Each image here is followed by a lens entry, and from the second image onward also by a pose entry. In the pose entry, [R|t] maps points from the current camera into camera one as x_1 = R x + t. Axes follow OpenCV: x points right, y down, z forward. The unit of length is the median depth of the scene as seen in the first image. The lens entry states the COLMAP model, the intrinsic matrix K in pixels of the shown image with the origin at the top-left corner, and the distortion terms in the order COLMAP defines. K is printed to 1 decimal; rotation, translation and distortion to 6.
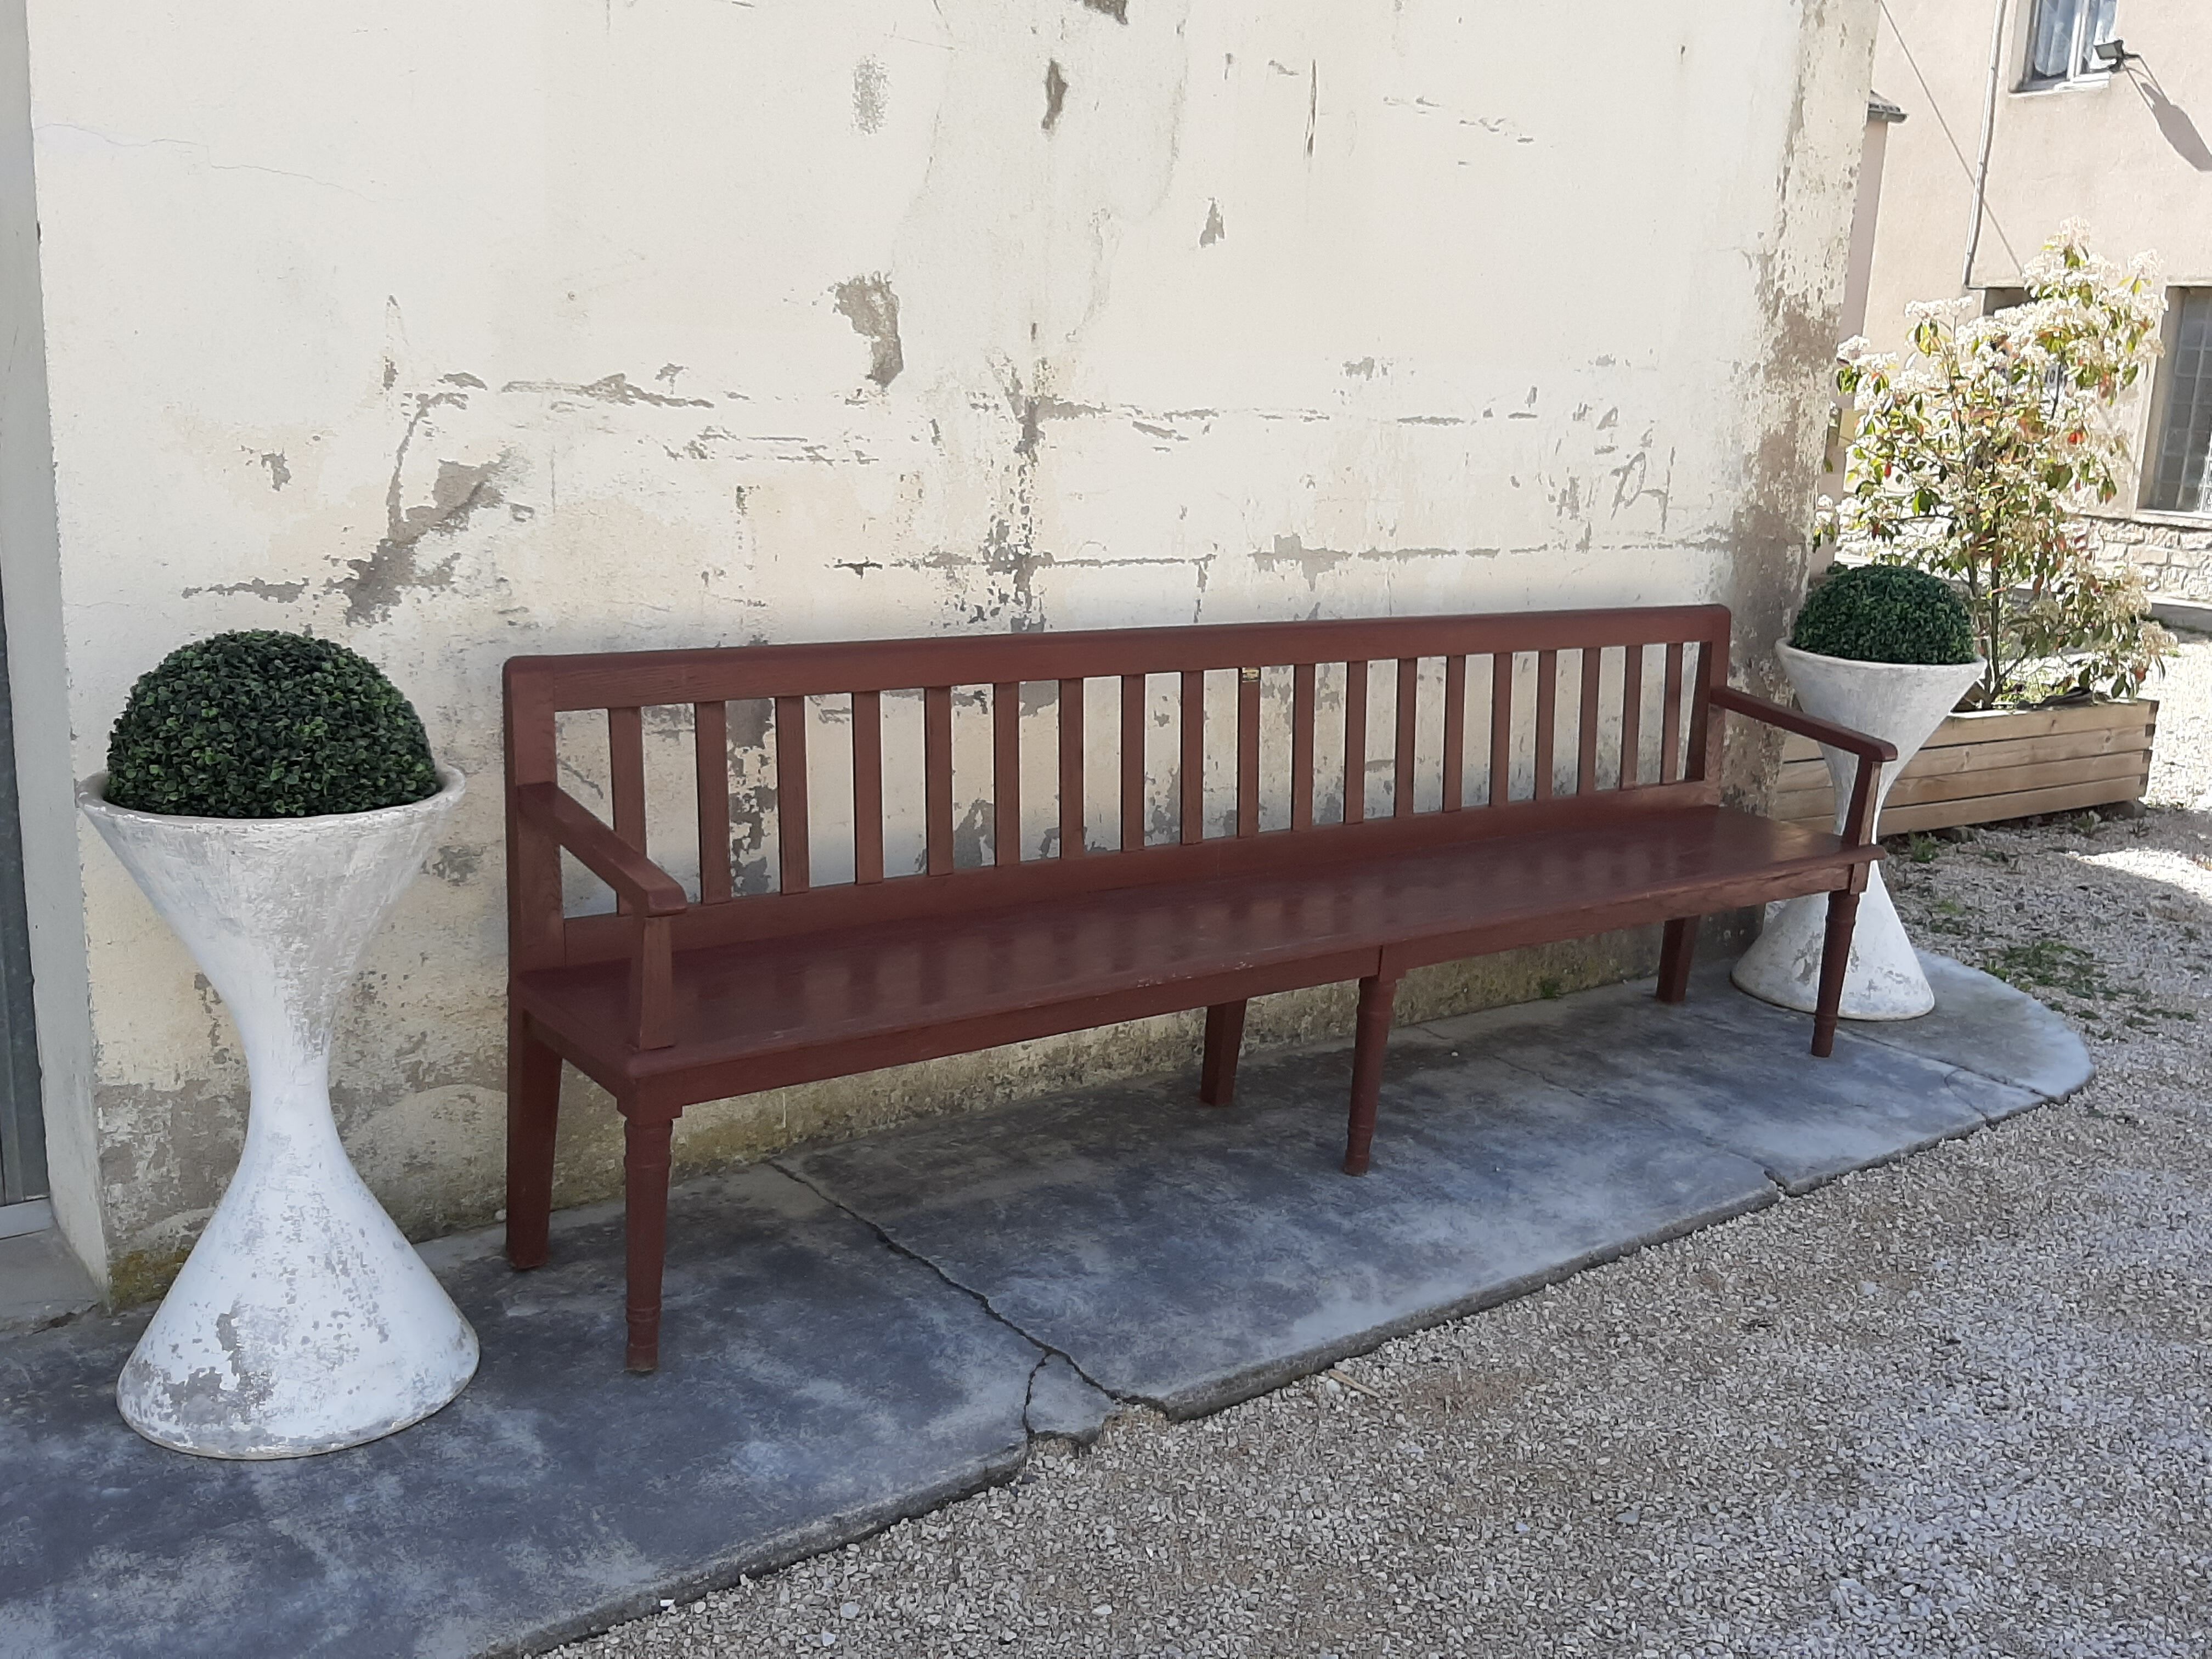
lens RADIAL K [[2058.7, 0, 1076.6], [0, 2058.7, 833.0], [0, 0, 1]] dist [0.101863, -0.194267]
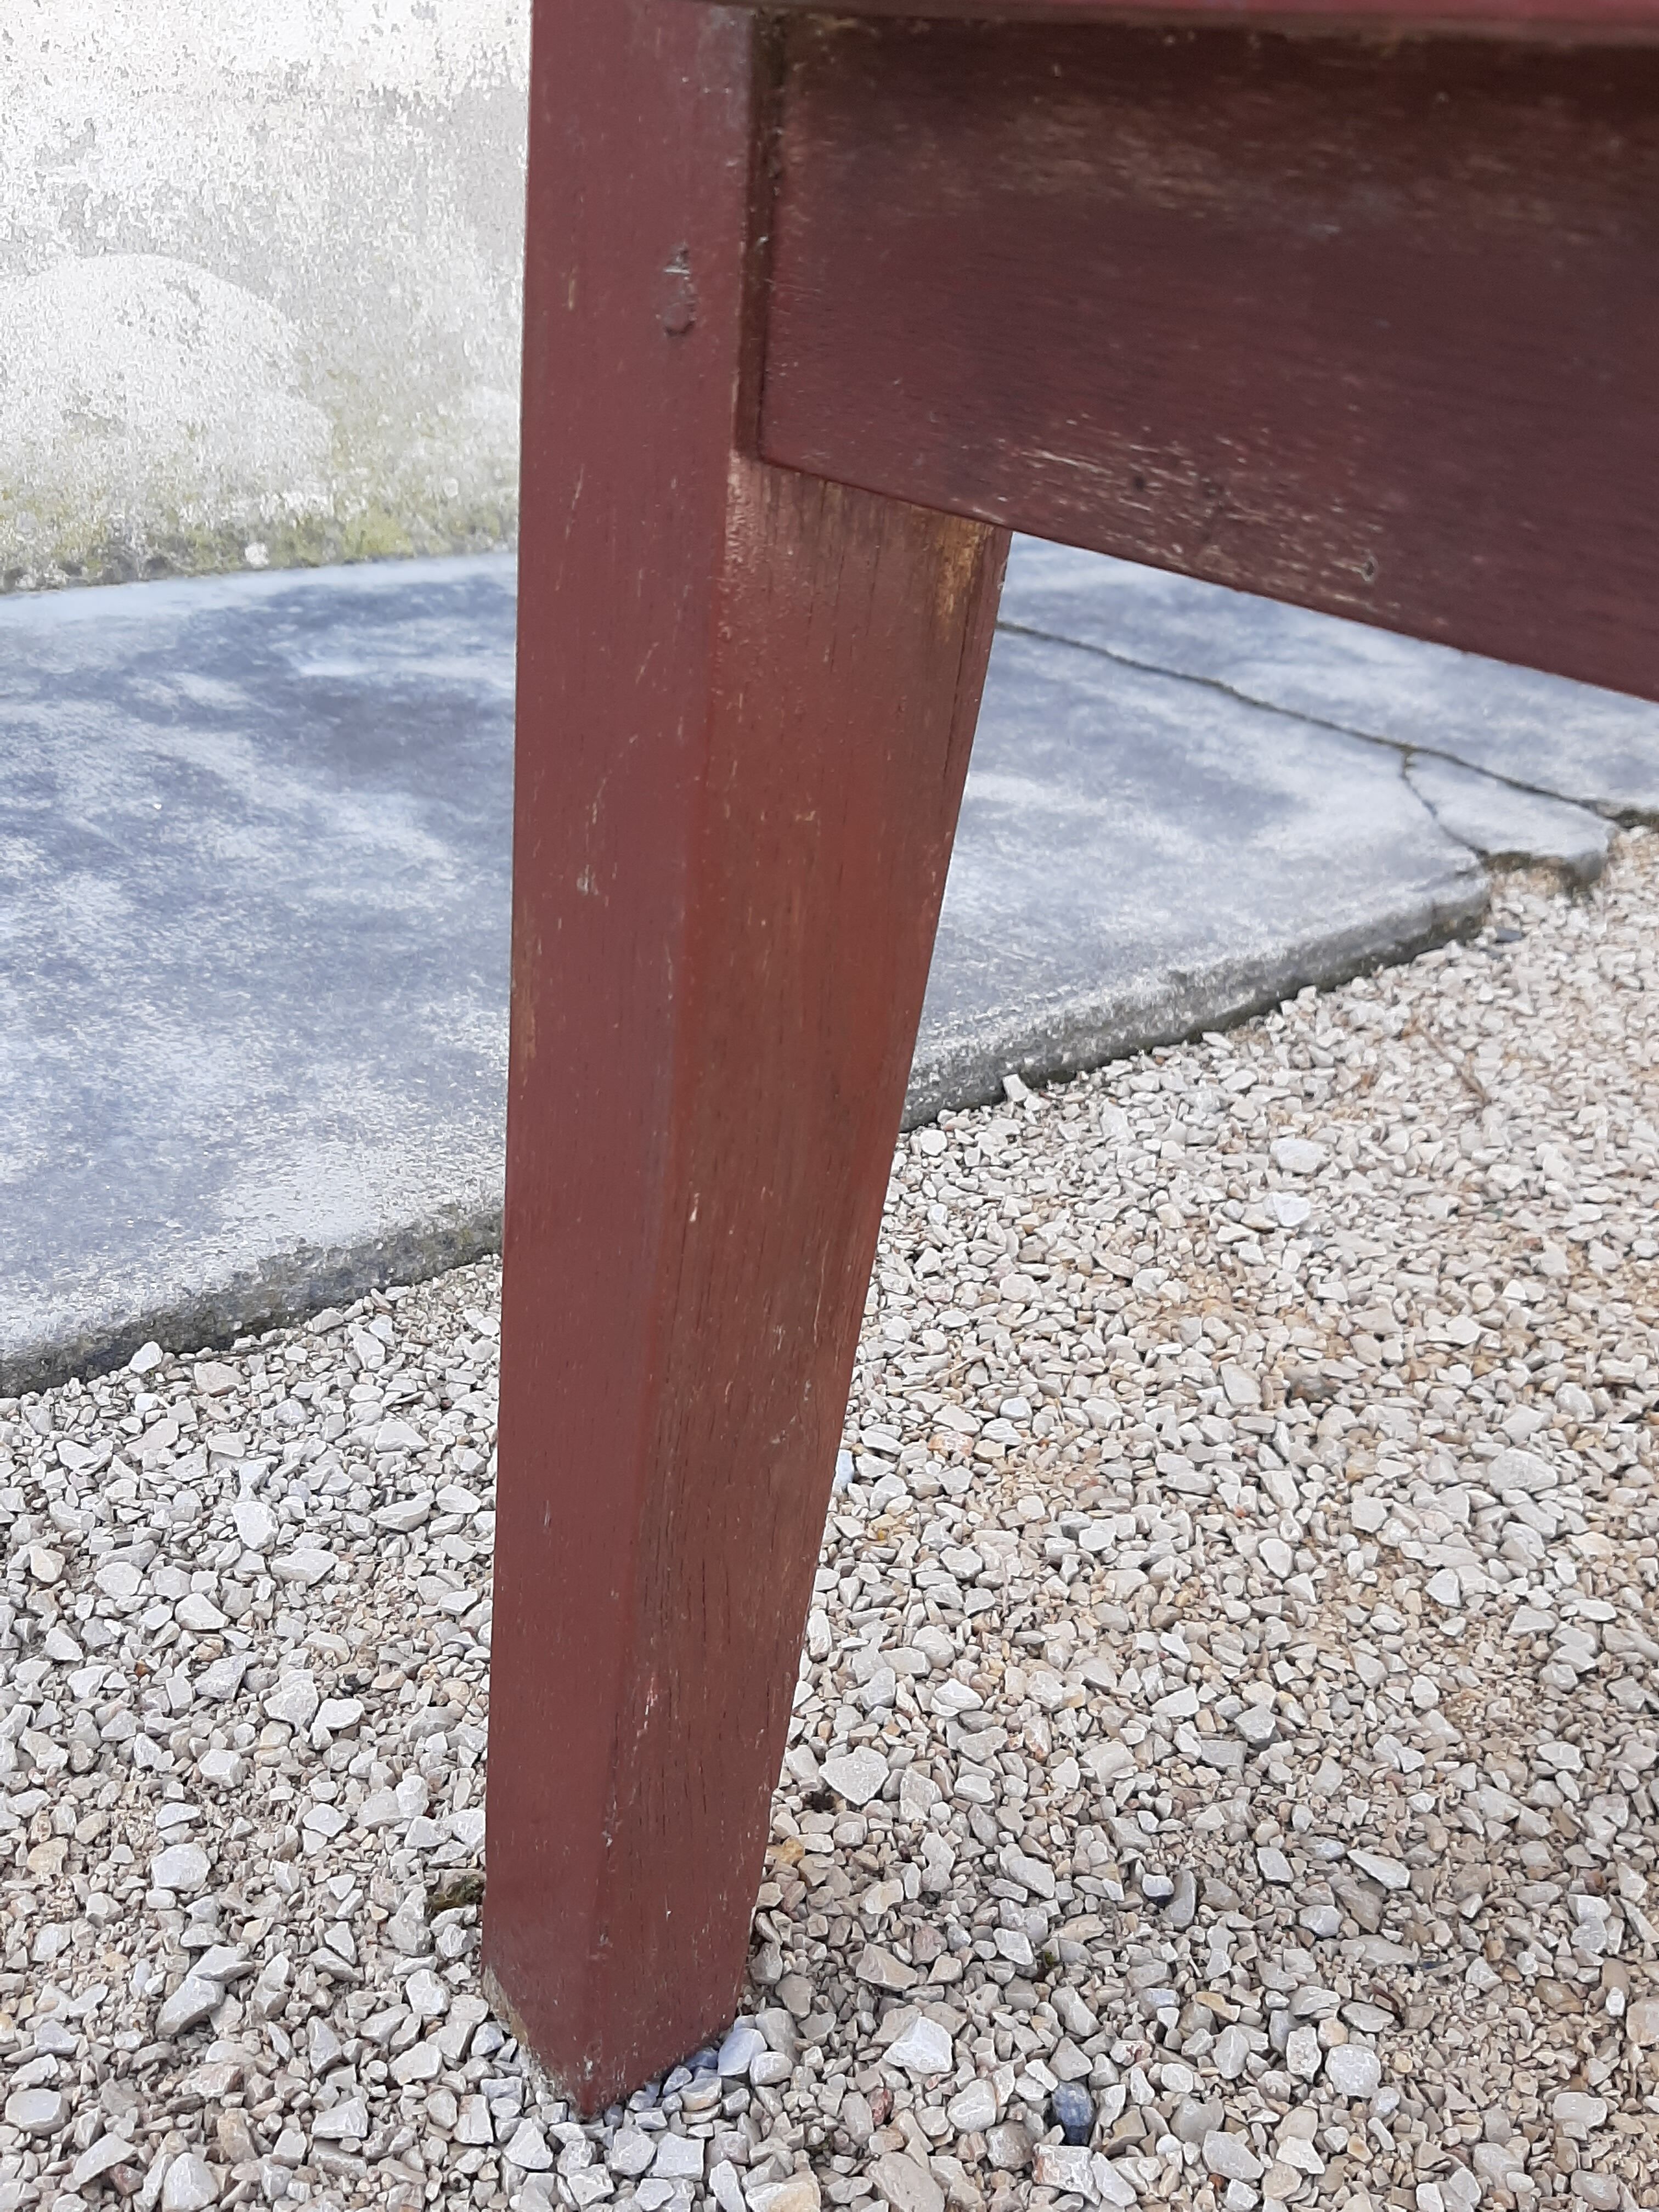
lens RADIAL K [[2101.9, 0, 845.6], [0, 2101.9, 1019.0], [0, 0, 1]] dist [0.090969, -0.200068]
pose [[0.998400, 0.000168, 0.056548, -0.149971], [-0.010481, 0.983218, 0.182135, 0.189024], [-0.055568, -0.182436, 0.981646, 0.420176]]
